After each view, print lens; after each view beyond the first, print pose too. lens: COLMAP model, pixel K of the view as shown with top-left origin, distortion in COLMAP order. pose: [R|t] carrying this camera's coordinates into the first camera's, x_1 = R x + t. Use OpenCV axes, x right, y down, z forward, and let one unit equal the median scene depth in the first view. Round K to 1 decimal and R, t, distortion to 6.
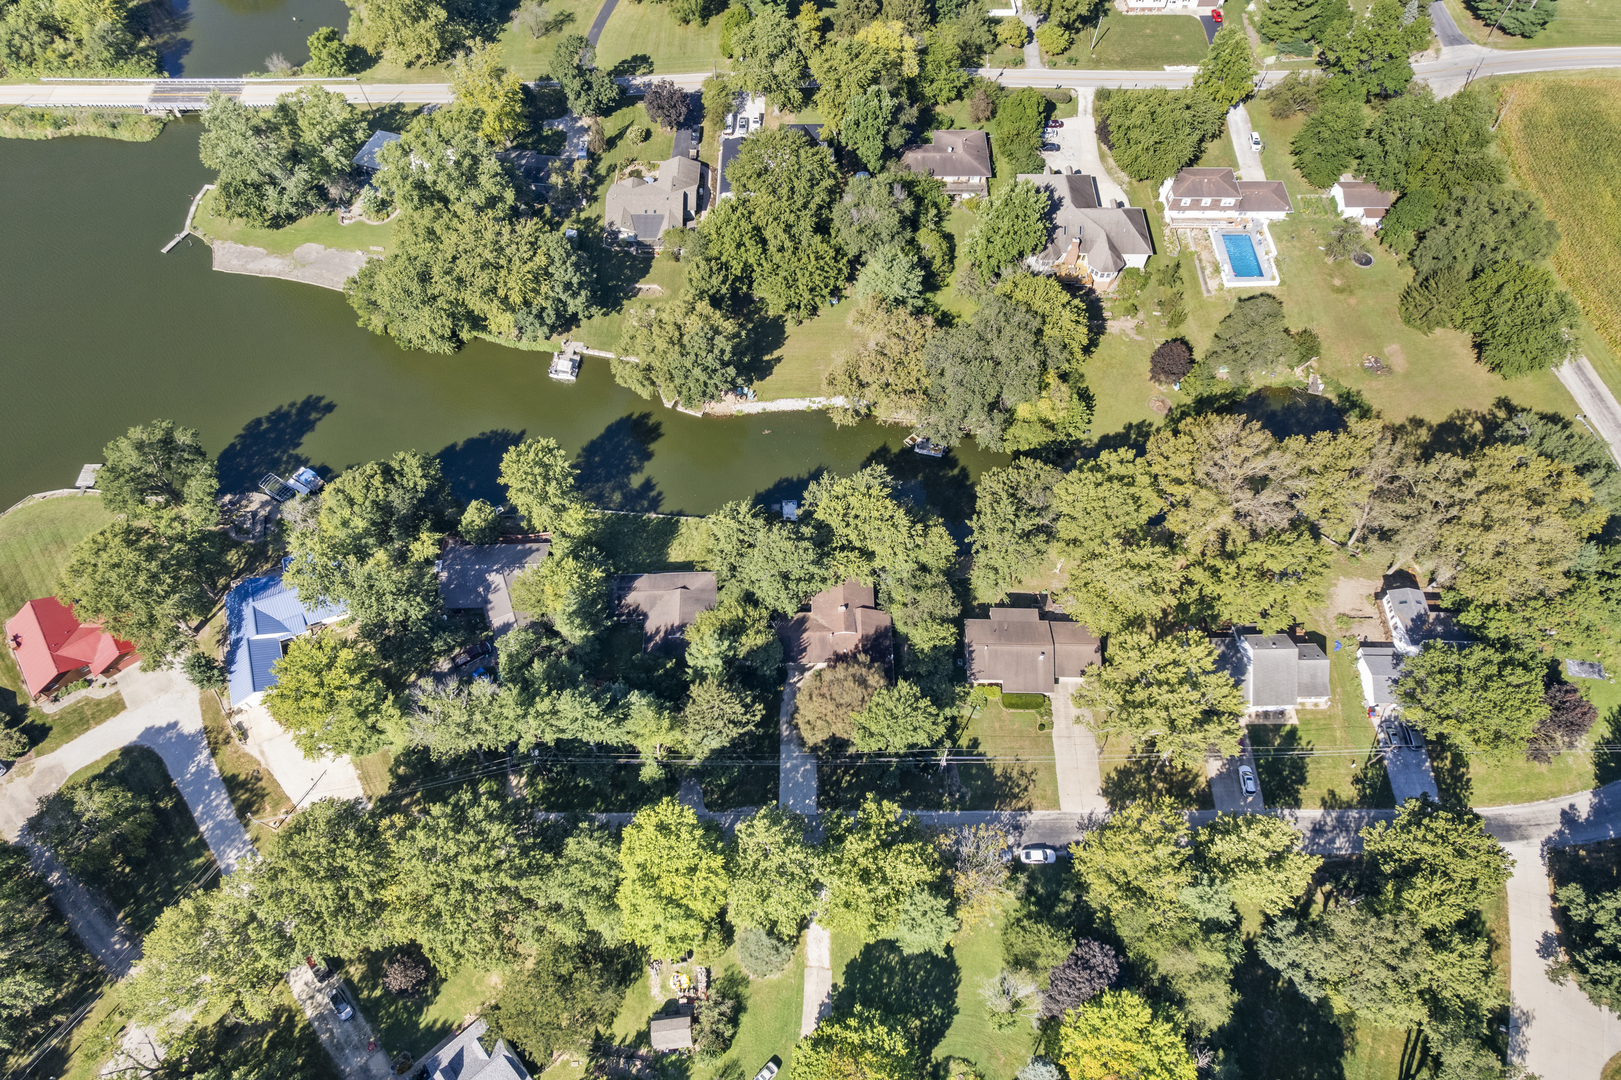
lens RADIAL K [[1033.2, 0, 821.5], [0, 1033.2, 543.0], [0, 0, 1]] dist [-0.002048, -0.000245]
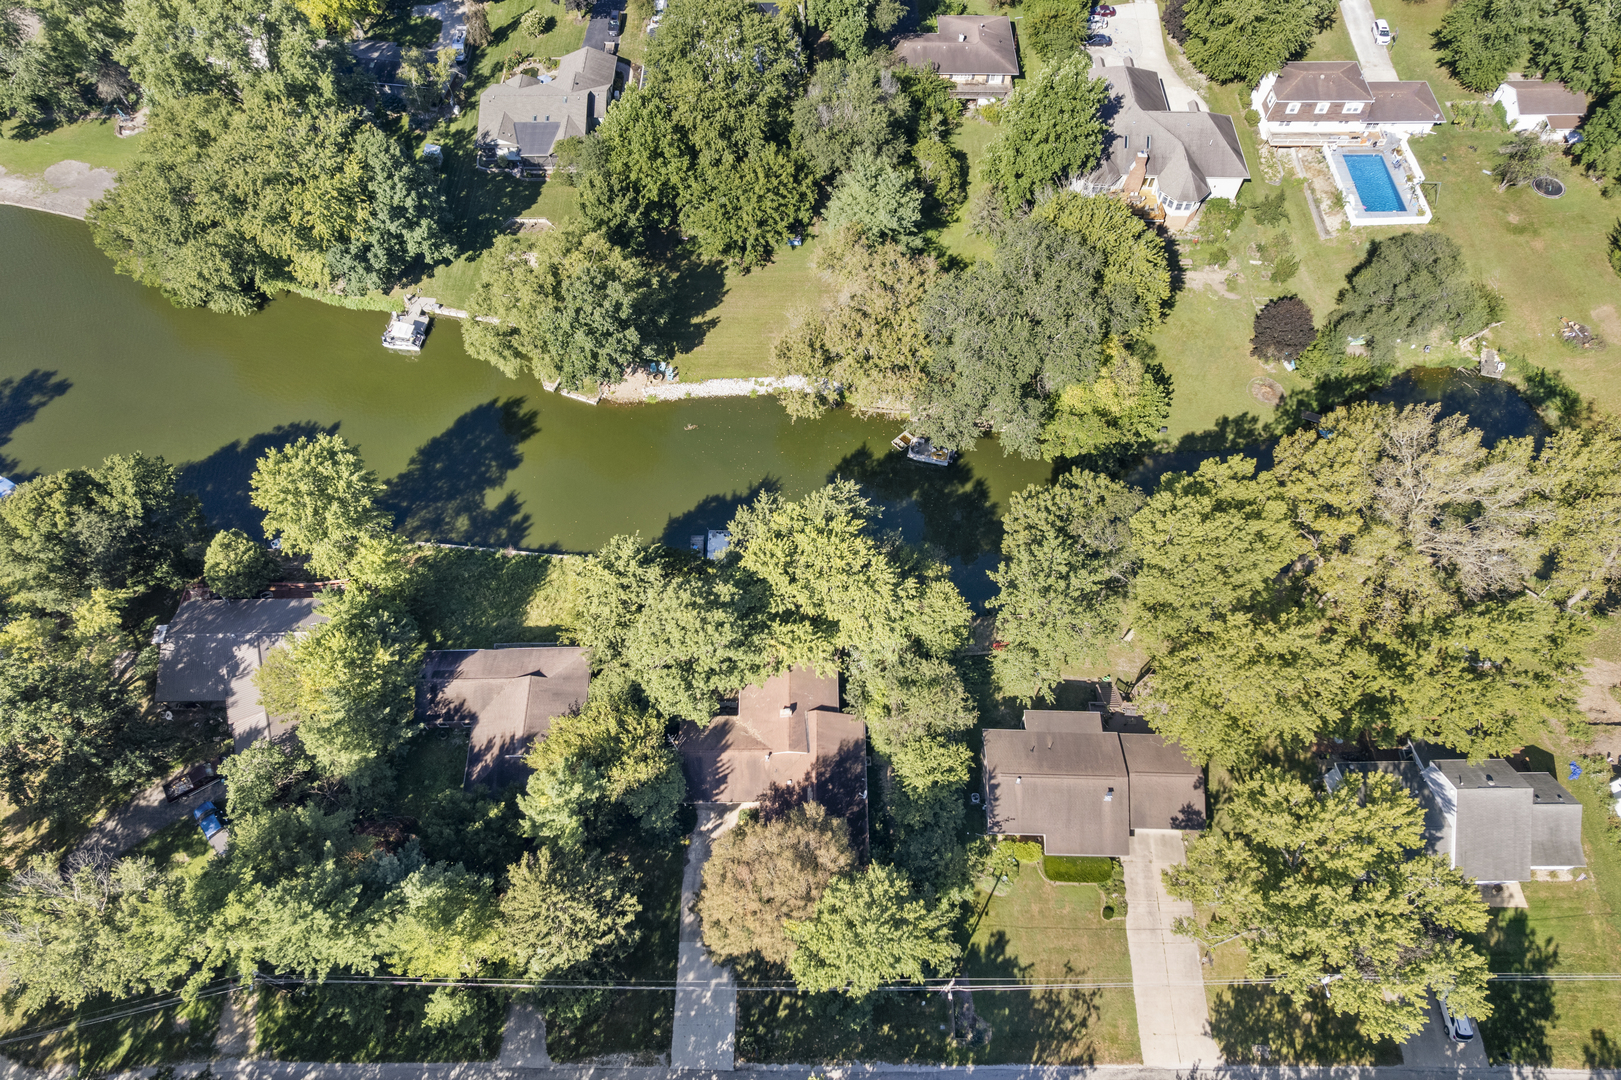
lens RADIAL K [[1020.0, 0, 810.5], [0, 1020.0, 540.0], [0, 0, 1]] dist [-0.048231, 0.075949]
pose [[0.999852, 0.007263, -0.015568, 0.038899], [-0.007218, 0.999970, 0.002949, -0.037507], [0.015588, -0.002836, 0.999874, 0.347817]]
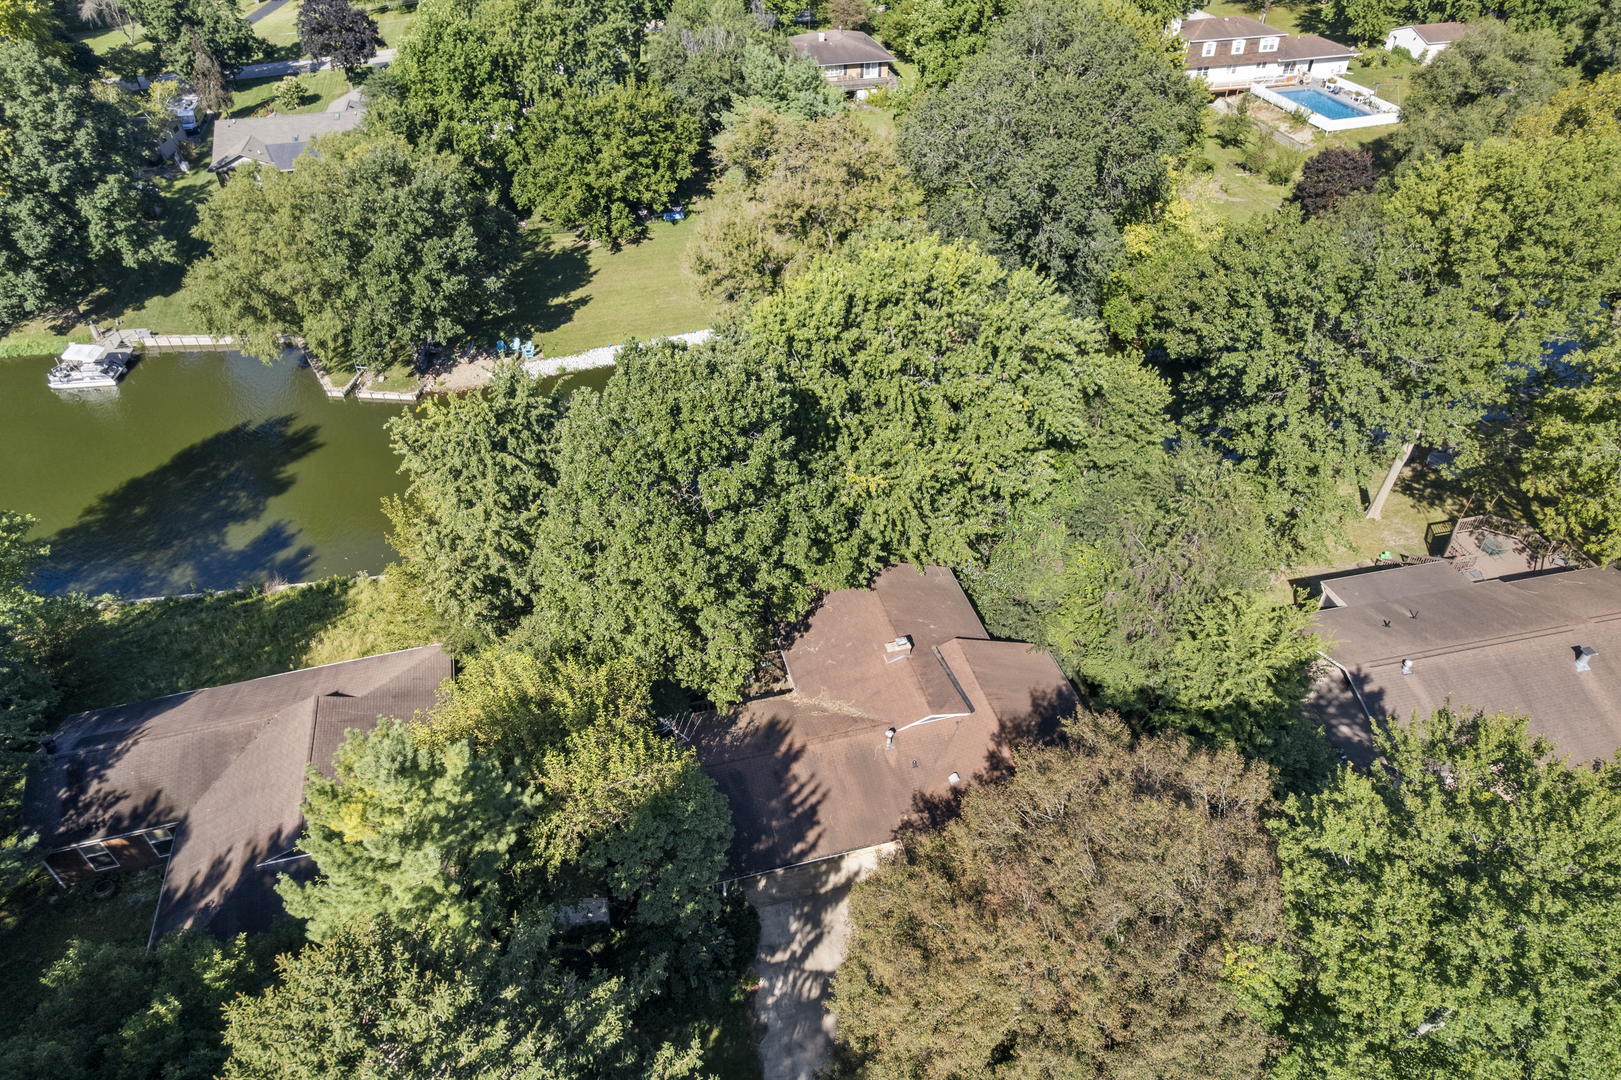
lens RADIAL K [[1056.6, 0, 810.5], [0, 1056.6, 540.0], [0, 0, 1]] dist [-0.101379, 0.090885]
pose [[0.970601, -0.176121, 0.164057, -0.042033], [0.222765, 0.915443, -0.335173, 0.113593], [-0.091154, 0.361865, 0.927763, 0.647831]]
